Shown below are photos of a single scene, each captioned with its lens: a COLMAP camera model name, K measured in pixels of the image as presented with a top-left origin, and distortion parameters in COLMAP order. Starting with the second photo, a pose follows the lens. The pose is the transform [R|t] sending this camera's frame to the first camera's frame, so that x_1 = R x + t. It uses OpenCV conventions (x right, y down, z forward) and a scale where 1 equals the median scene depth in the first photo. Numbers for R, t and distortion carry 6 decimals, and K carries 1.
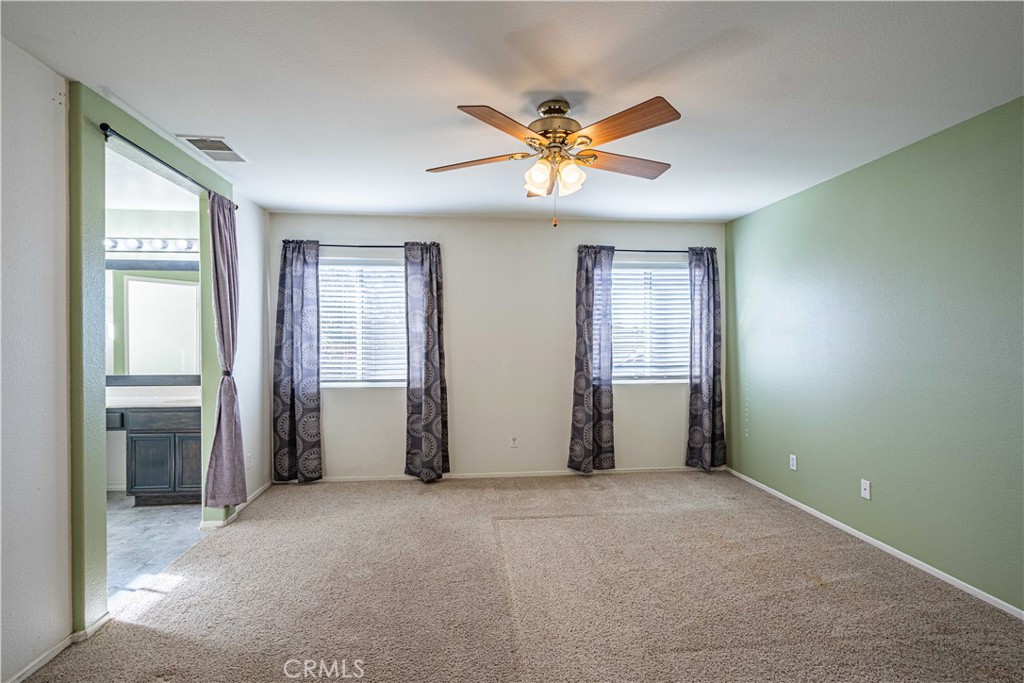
lens RADIAL K [[490.3, 0, 507.2], [0, 490.3, 345.7], [0, 0, 1]] dist [0.005496, -0.001218]
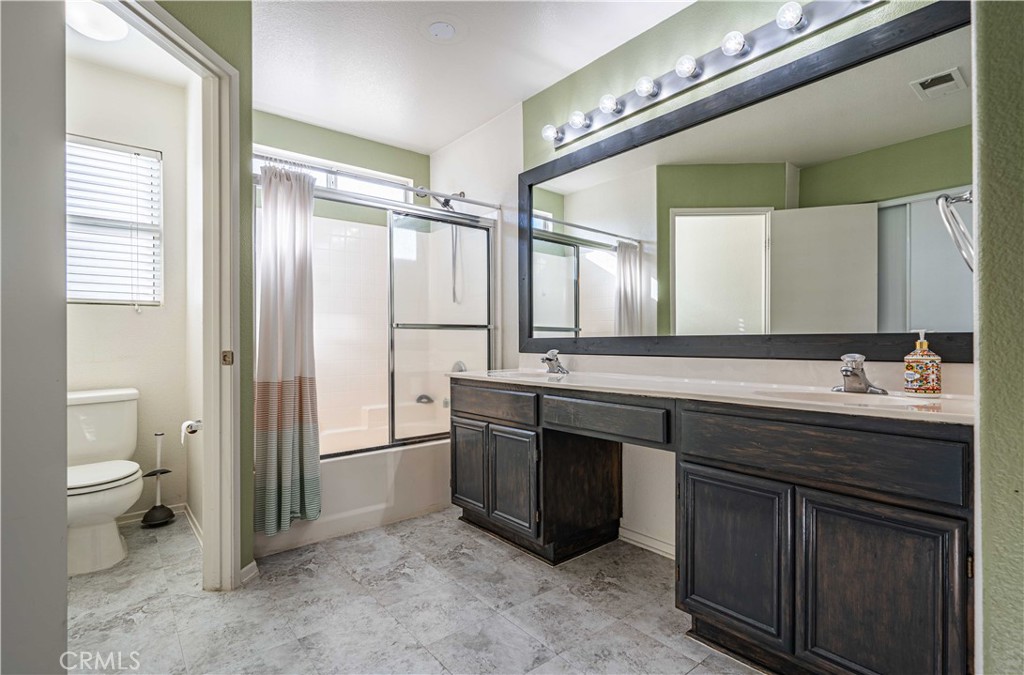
lens RADIAL K [[490.3, 0, 510.3], [0, 490.3, 337.5], [0, 0, 1]] dist [0.005496, -0.001218]
pose [[0.565512, 0.015014, -0.824603, -0.511308], [0.001722, 0.999811, 0.019385, 0.067963], [0.824738, -0.012383, 0.565379, 0.649746]]
